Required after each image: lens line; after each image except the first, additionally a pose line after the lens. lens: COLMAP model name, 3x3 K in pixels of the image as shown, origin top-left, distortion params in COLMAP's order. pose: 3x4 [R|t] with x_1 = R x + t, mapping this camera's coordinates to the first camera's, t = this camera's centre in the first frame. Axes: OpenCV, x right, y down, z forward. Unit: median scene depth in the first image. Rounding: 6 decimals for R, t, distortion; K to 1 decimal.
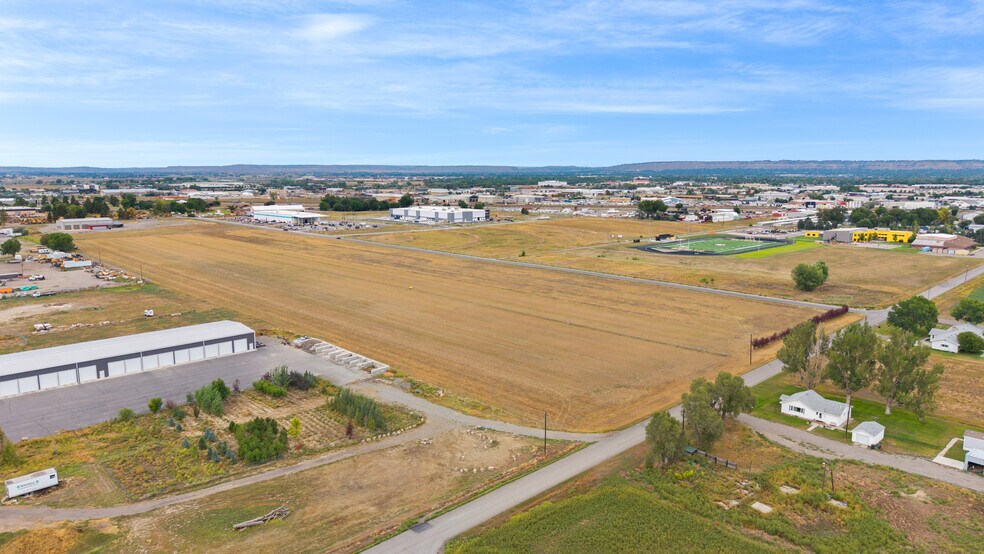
lens RADIAL K [[654.2, 0, 492.0], [0, 654.2, 277.0], [0, 0, 1]] dist [0.065475, -0.099377]
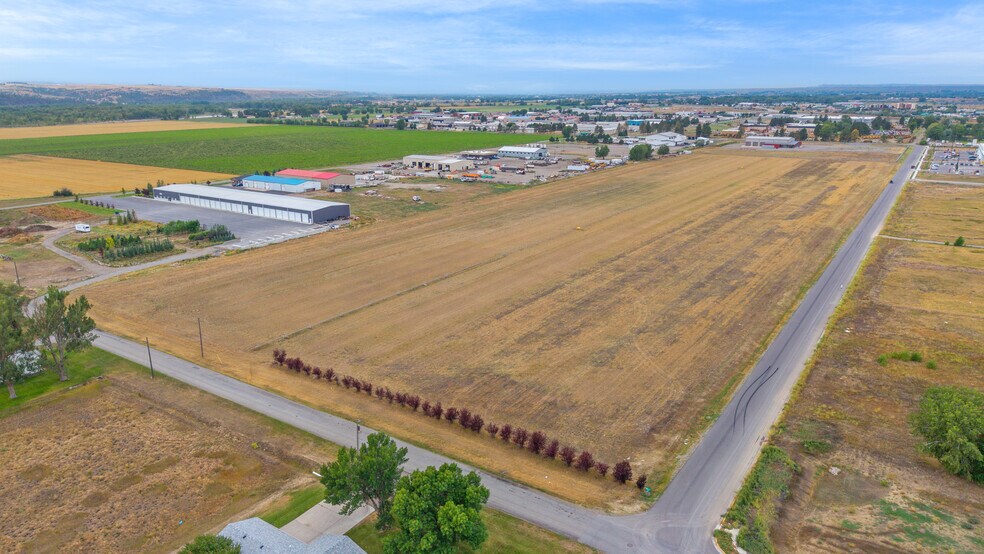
lens RADIAL K [[656.6, 0, 492.0], [0, 656.6, 277.0], [0, 0, 1]] dist [0.037895, -0.044512]
pose [[0.209836, 0.263398, -0.941589, 0.406883], [-0.151981, 0.960111, 0.234710, -0.063810], [0.965852, 0.093853, 0.241497, 0.404047]]
